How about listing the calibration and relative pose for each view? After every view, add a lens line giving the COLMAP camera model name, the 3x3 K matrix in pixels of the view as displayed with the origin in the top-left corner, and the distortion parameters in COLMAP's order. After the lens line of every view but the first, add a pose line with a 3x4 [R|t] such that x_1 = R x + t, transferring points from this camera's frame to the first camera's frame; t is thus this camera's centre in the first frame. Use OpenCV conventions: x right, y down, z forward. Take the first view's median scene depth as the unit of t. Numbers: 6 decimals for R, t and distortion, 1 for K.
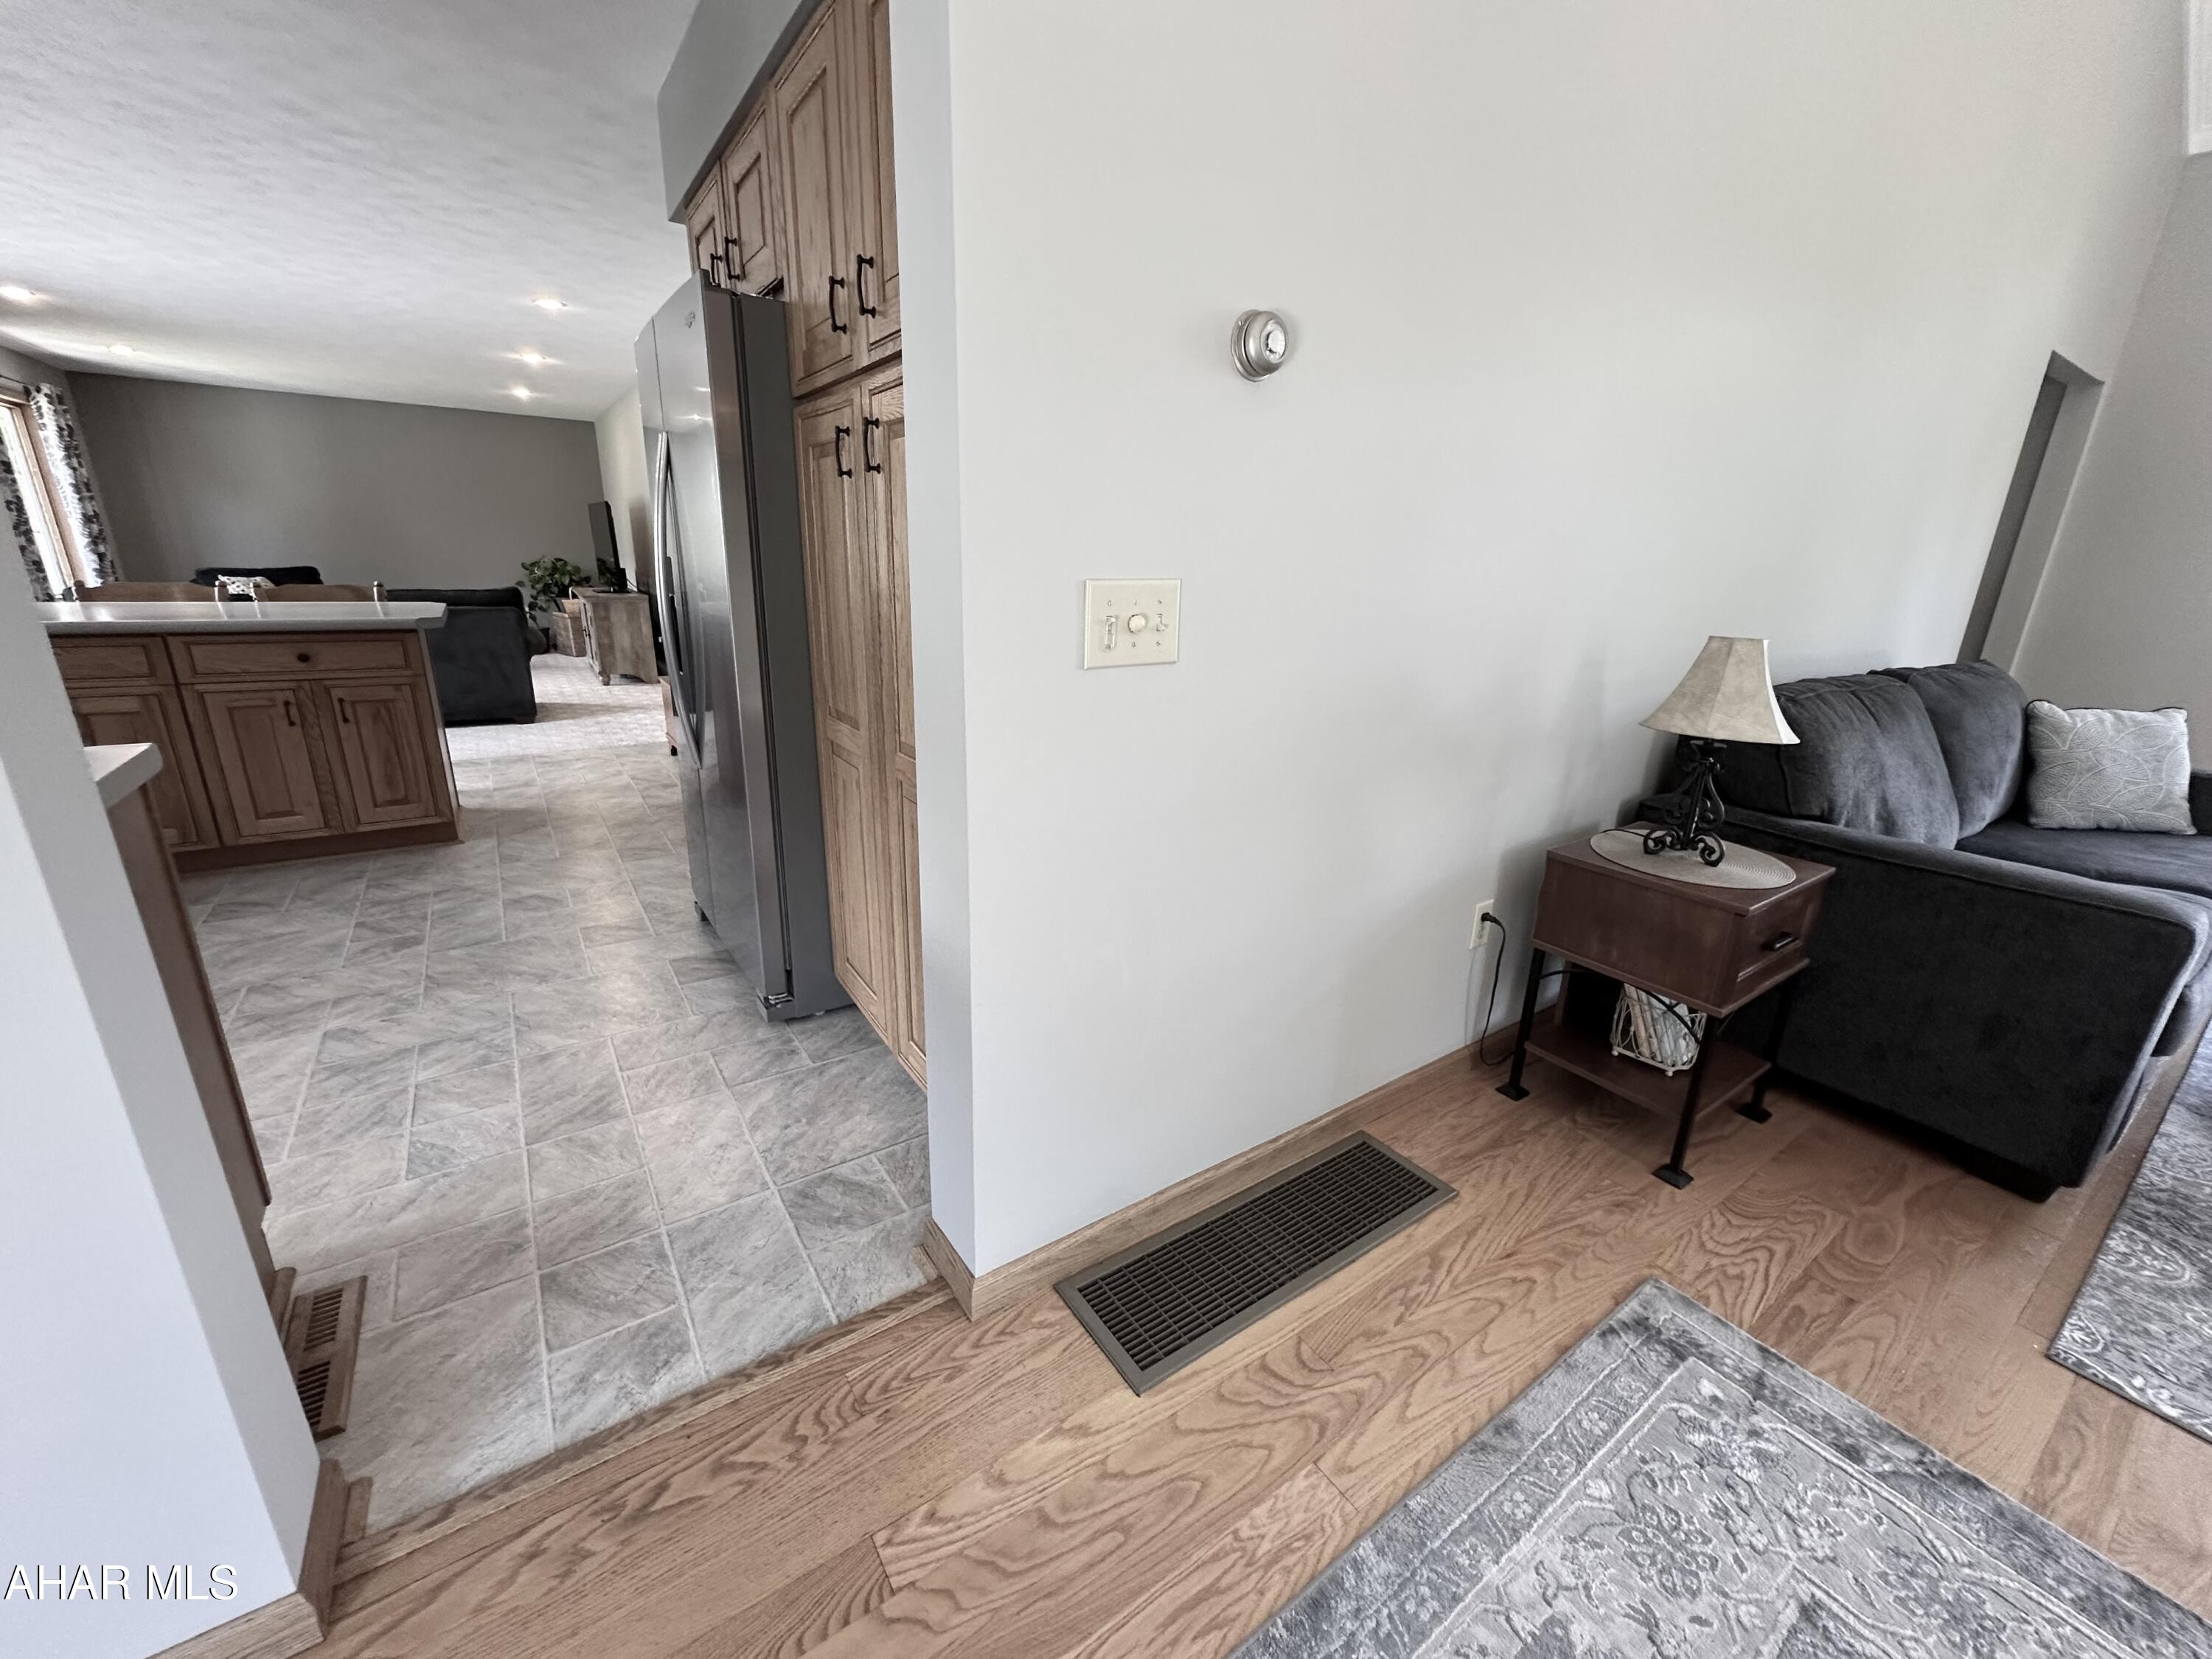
lens RADIAL K [[879.1, 0, 1106.0], [0, 879.1, 829.5], [0, 0, 1]] dist [-0.001569, -0.000154]
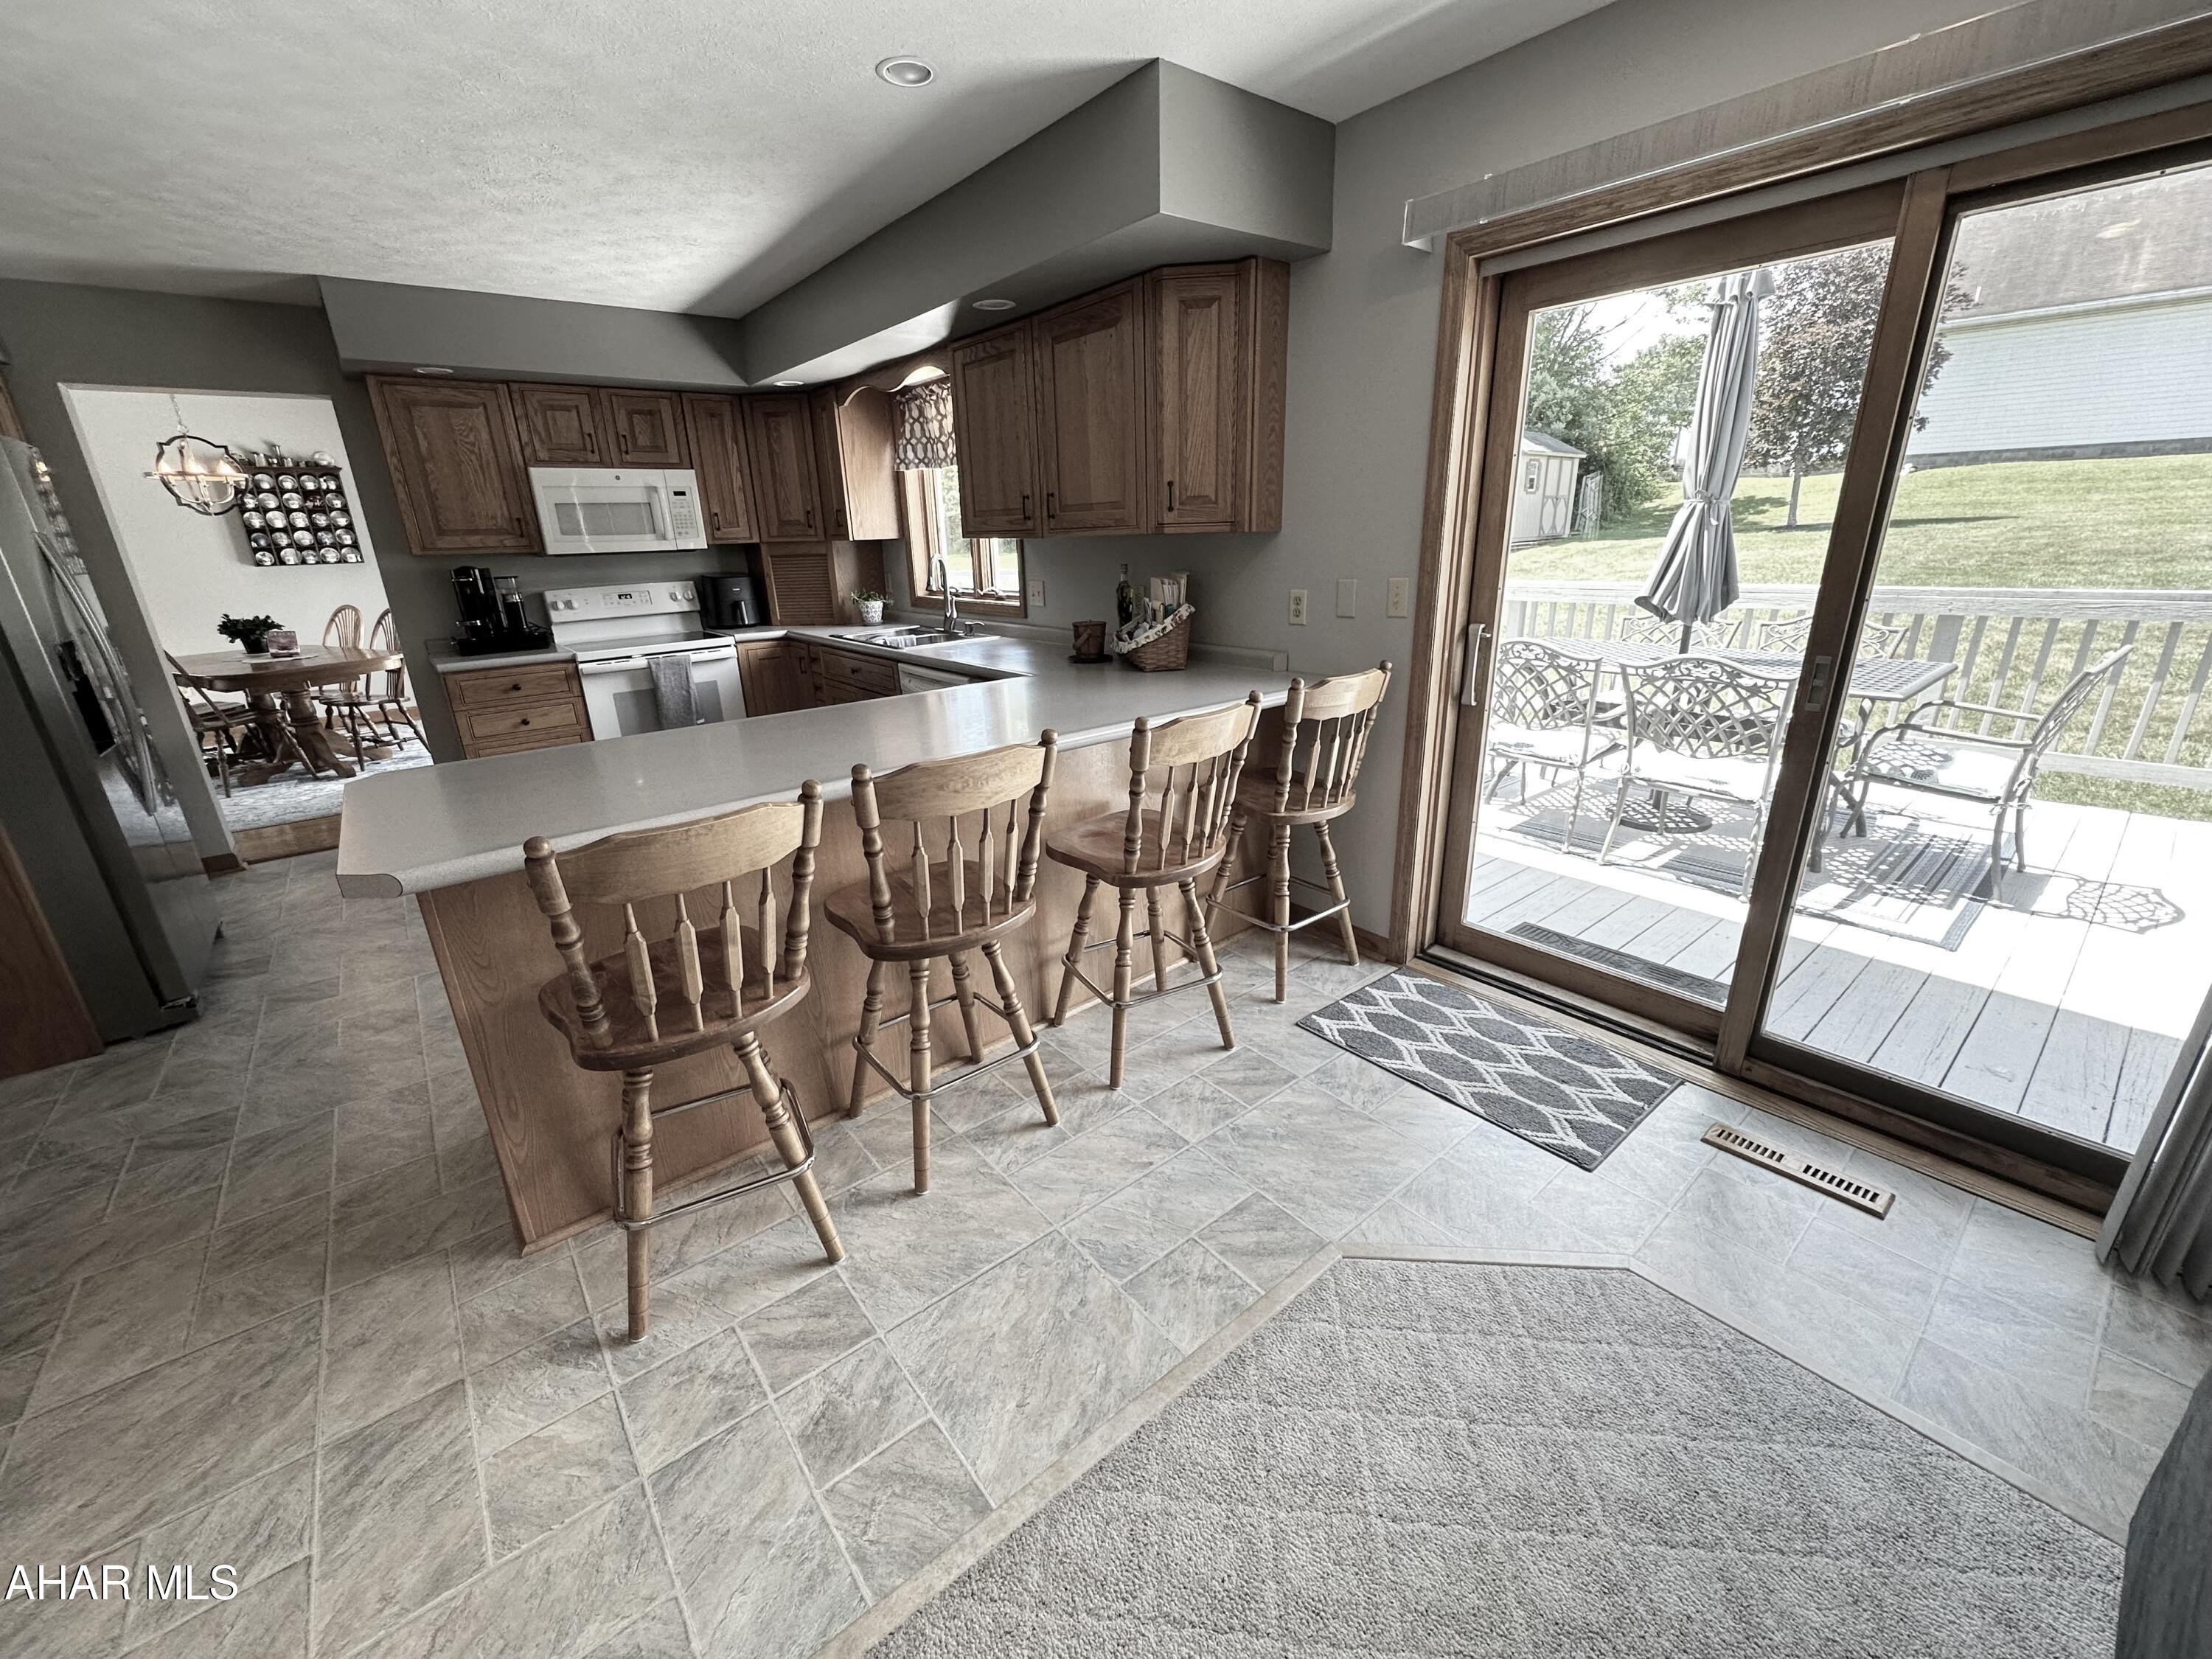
lens RADIAL K [[880.0, 0, 1104.0], [0, 880.0, 830.8], [0, 0, 1]] dist [-0.003675, -0.000201]
pose [[-0.996776, 0.024889, -0.076274, -1.265821], [-0.024936, 0.807485, 0.589361, -0.595011], [0.076258, 0.589363, -0.804261, 1.590368]]
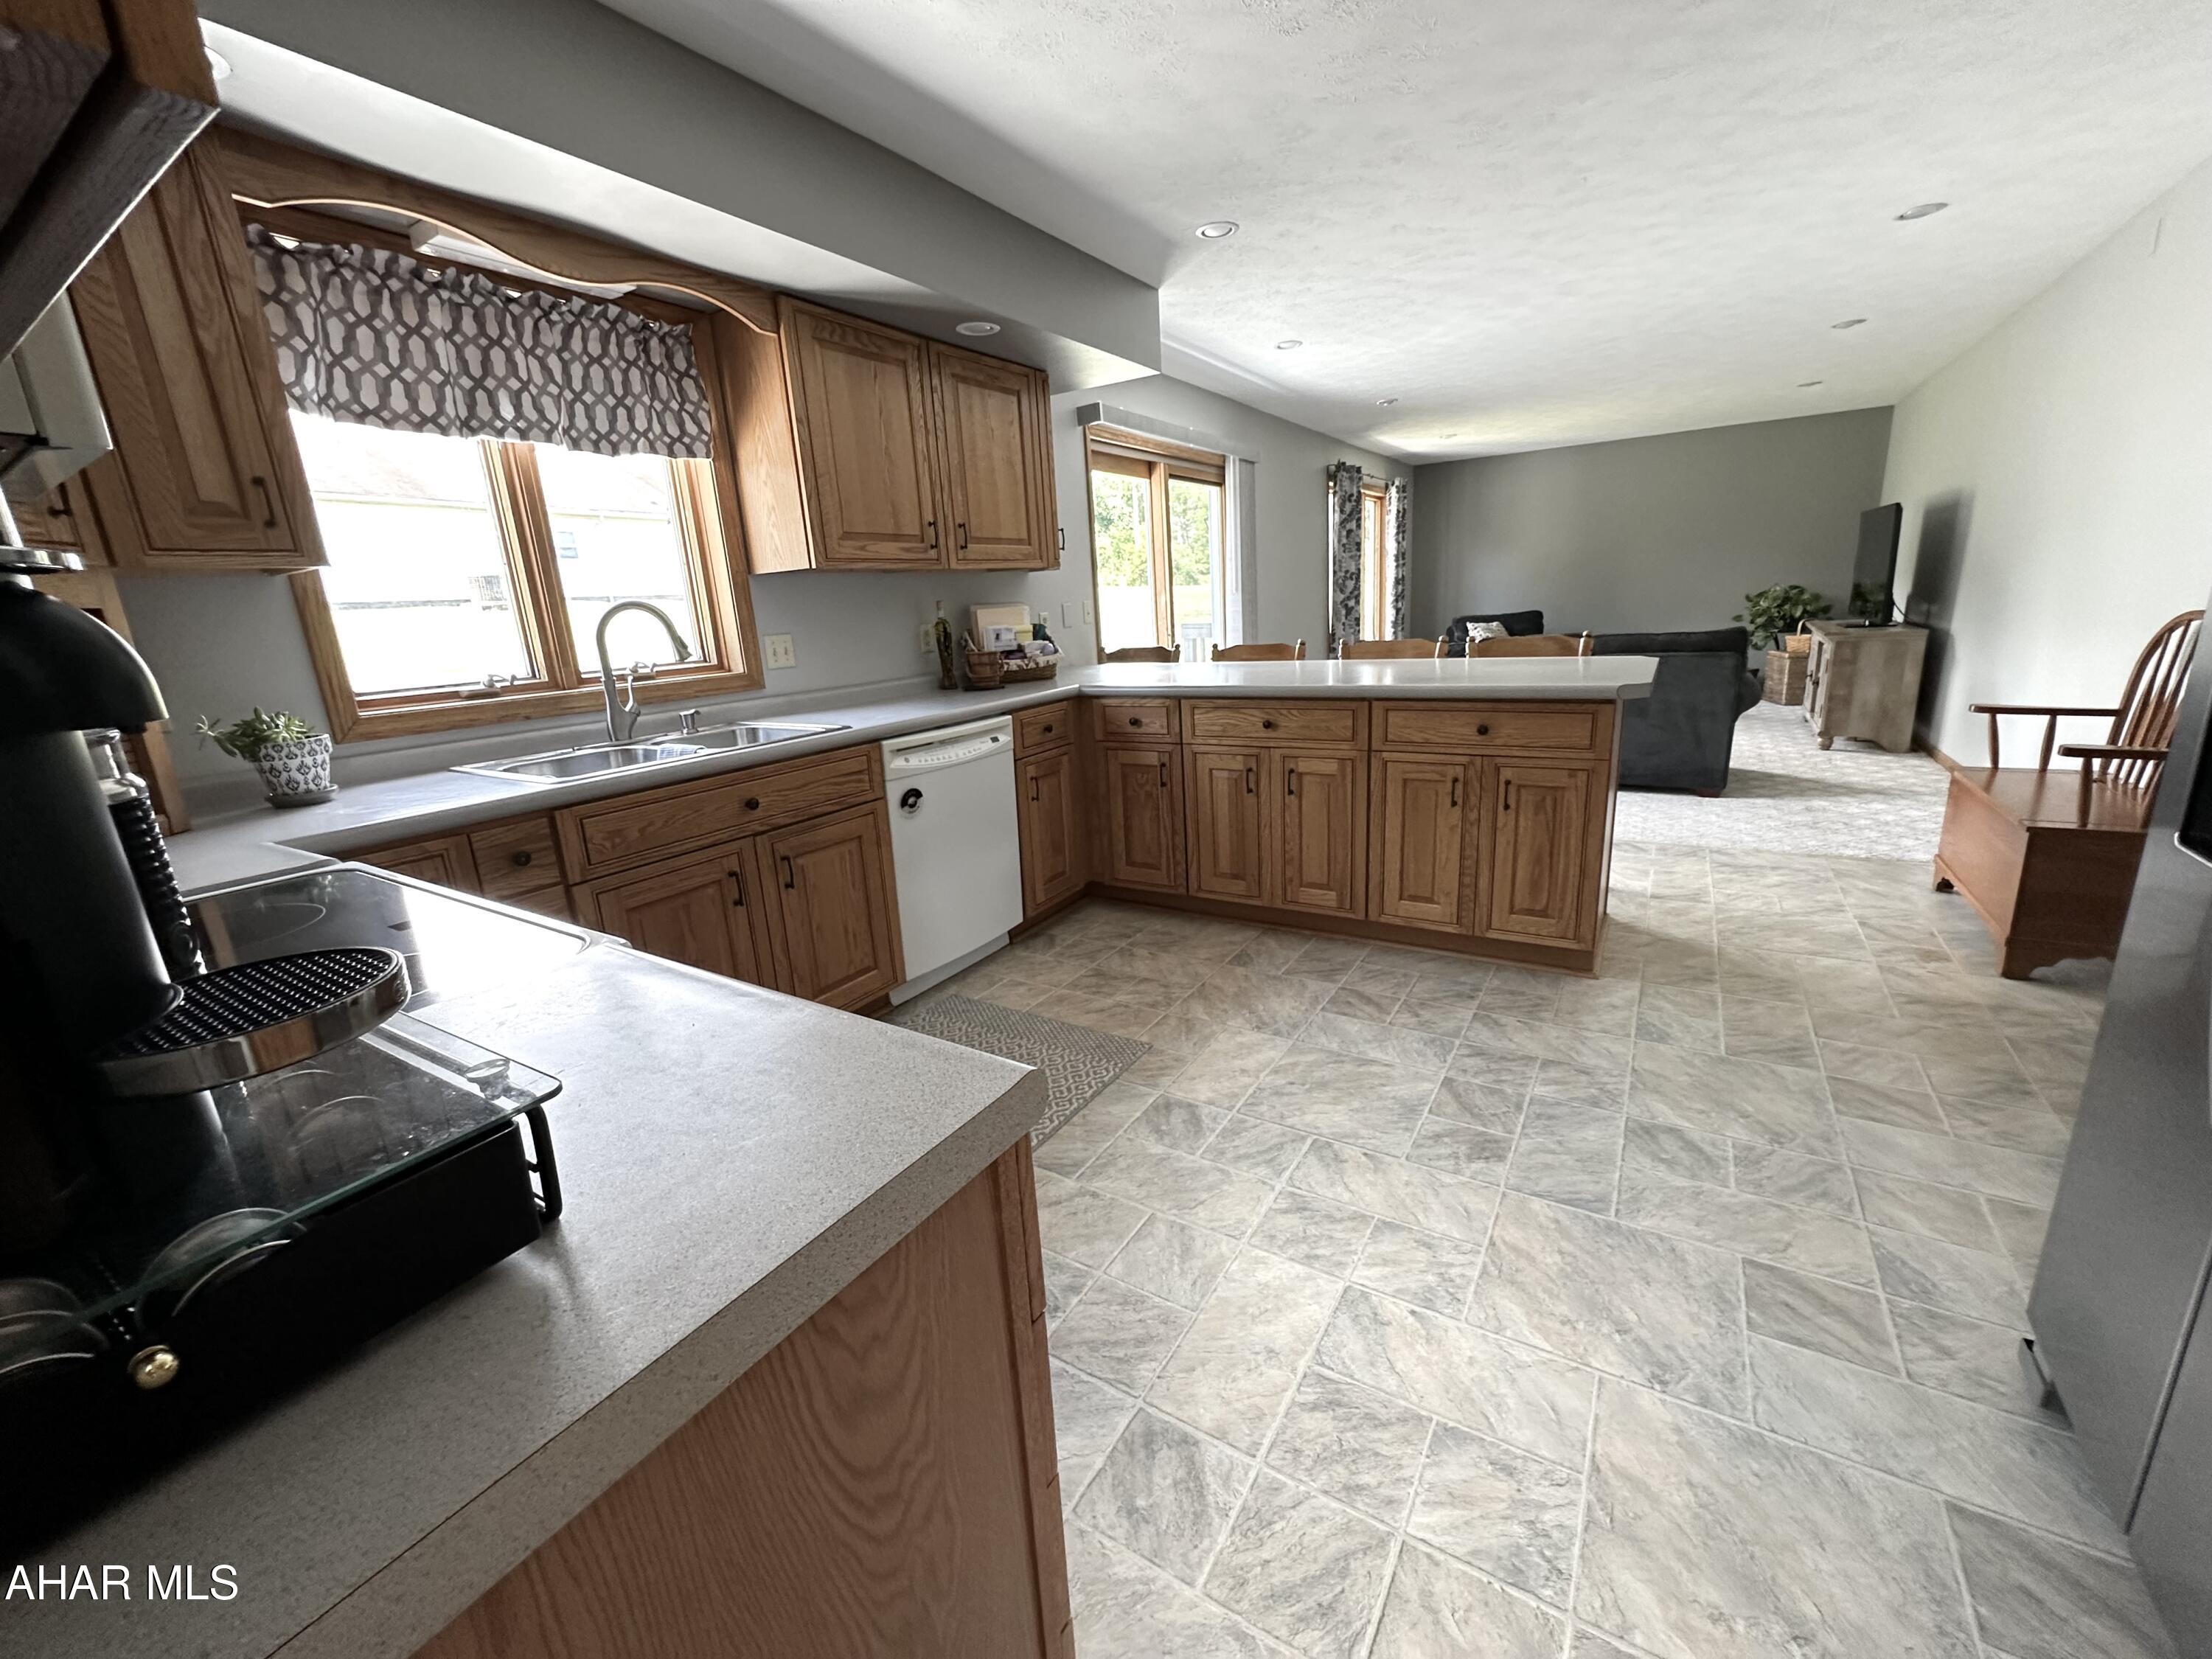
lens RADIAL K [[880.0, 0, 1104.0], [0, 880.0, 830.8], [0, 0, 1]] dist [-0.003675, -0.000201]
pose [[0.389460, 0.178179, -0.903644, -0.272639], [-0.205195, 0.973237, 0.103465, -0.111450], [0.897895, 0.145128, 0.415598, 0.332023]]
